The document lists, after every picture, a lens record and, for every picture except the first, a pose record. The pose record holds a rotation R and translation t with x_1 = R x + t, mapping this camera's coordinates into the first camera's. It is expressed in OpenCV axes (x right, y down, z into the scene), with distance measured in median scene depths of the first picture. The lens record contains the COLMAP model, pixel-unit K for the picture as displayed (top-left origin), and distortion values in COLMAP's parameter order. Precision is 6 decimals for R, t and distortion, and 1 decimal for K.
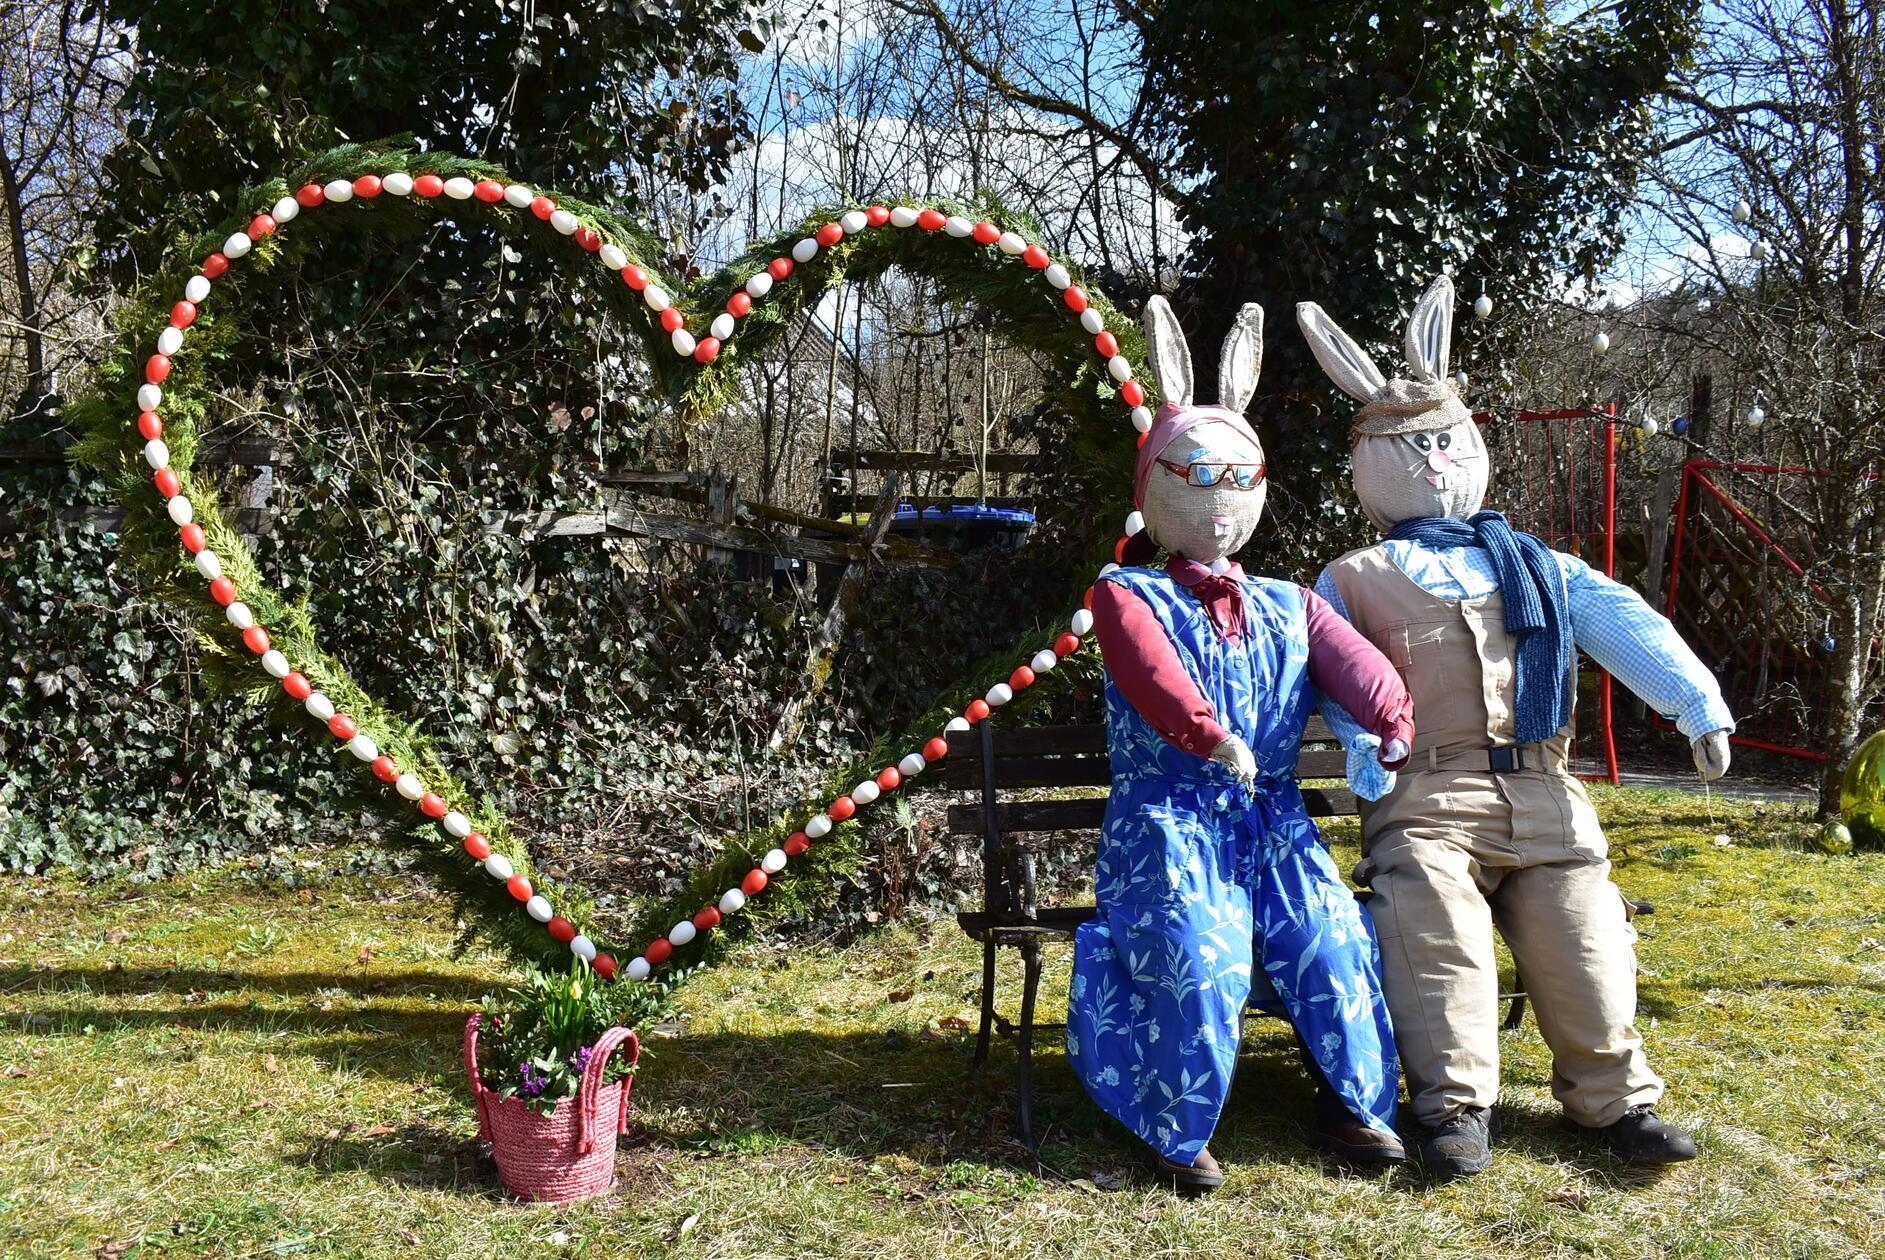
lens RADIAL K [[1787.8, 0, 942.3], [0, 1787.8, 621.5], [0, 0, 1]] dist [-0.081549, 0.005105]
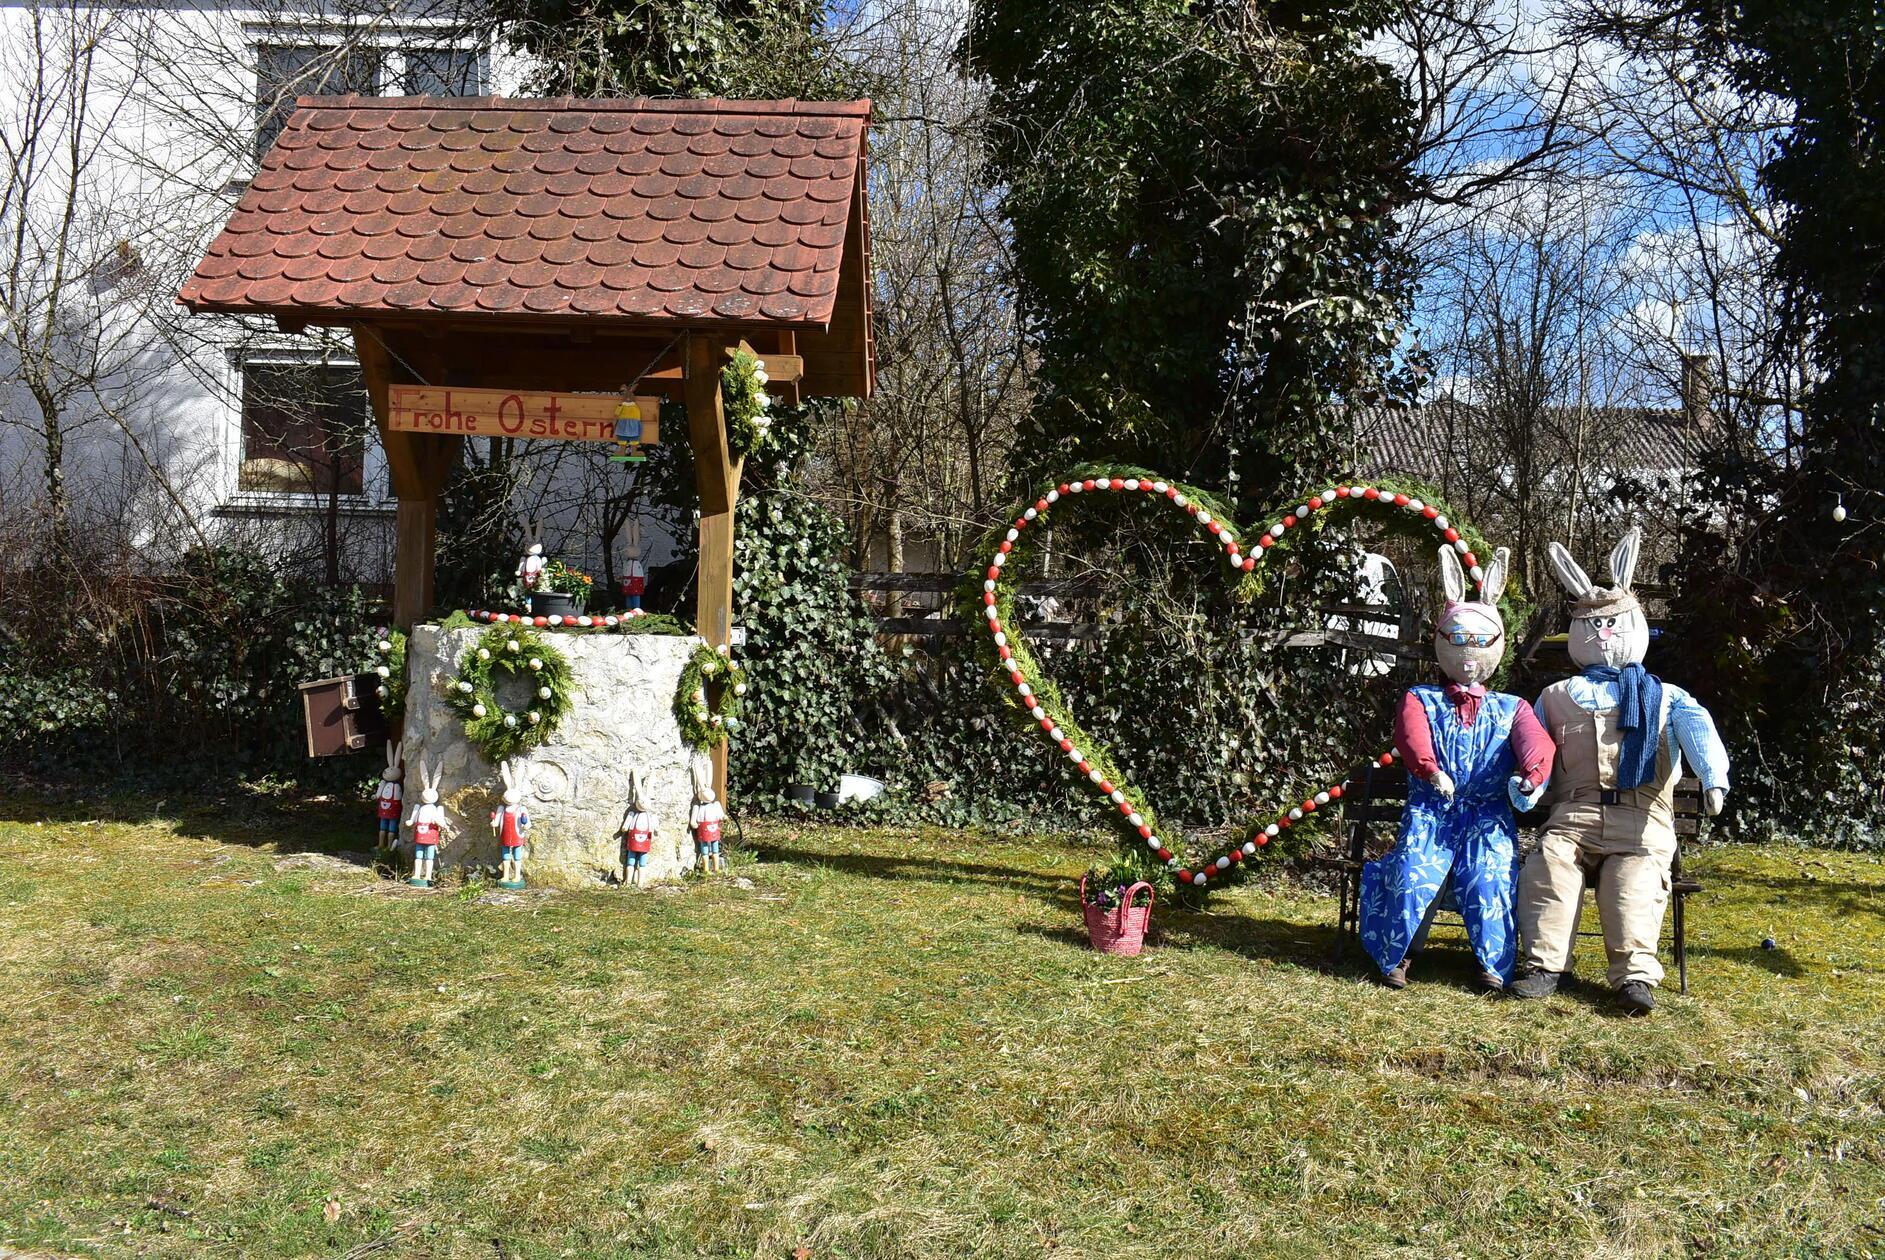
lens RADIAL K [[1787.8, 0, 942.3], [0, 1787.8, 621.5], [0, 0, 1]] dist [-0.081549, 0.005105]
pose [[0.850376, 0.025183, -0.525572, 0.629123], [-0.049611, 0.998242, -0.032440, -0.010160], [0.523831, 0.053660, 0.850130, -0.857744]]
